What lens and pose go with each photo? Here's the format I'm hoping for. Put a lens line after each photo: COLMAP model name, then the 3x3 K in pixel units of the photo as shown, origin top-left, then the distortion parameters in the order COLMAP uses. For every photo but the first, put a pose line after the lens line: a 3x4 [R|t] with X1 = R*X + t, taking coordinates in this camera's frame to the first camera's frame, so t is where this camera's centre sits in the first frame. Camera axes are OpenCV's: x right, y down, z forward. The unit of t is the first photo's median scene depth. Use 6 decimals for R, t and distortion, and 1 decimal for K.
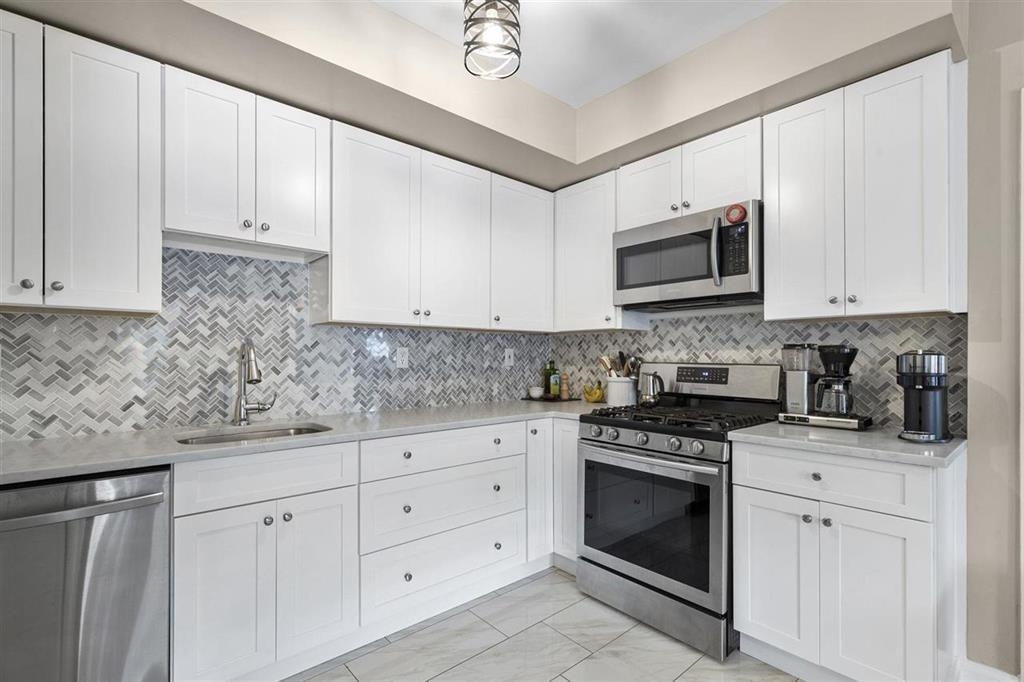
lens RADIAL K [[473.6, 0, 511.3], [0, 473.6, 353.8], [0, 0, 1]] dist [0.005759, -0.000443]
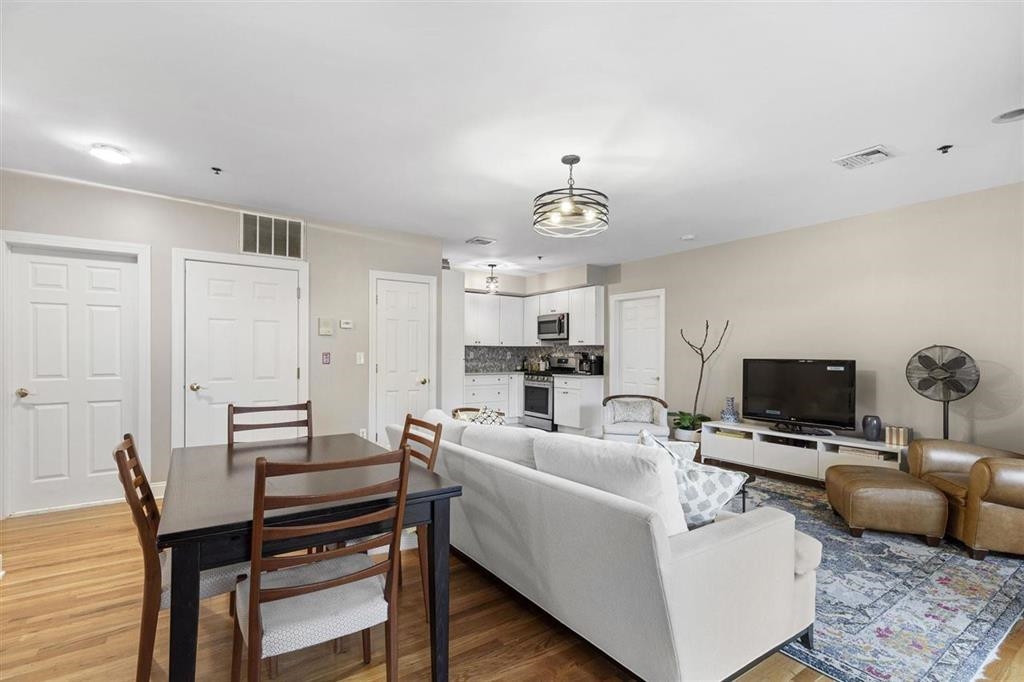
lens RADIAL K [[473.6, 0, 511.3], [0, 473.6, 353.8], [0, 0, 1]] dist [0.005759, -0.000443]
pose [[0.992834, 0.005545, -0.119375, 0.455189], [-0.005157, 0.999980, 0.003561, -0.015265], [0.119392, -0.002920, 0.992843, -2.338861]]
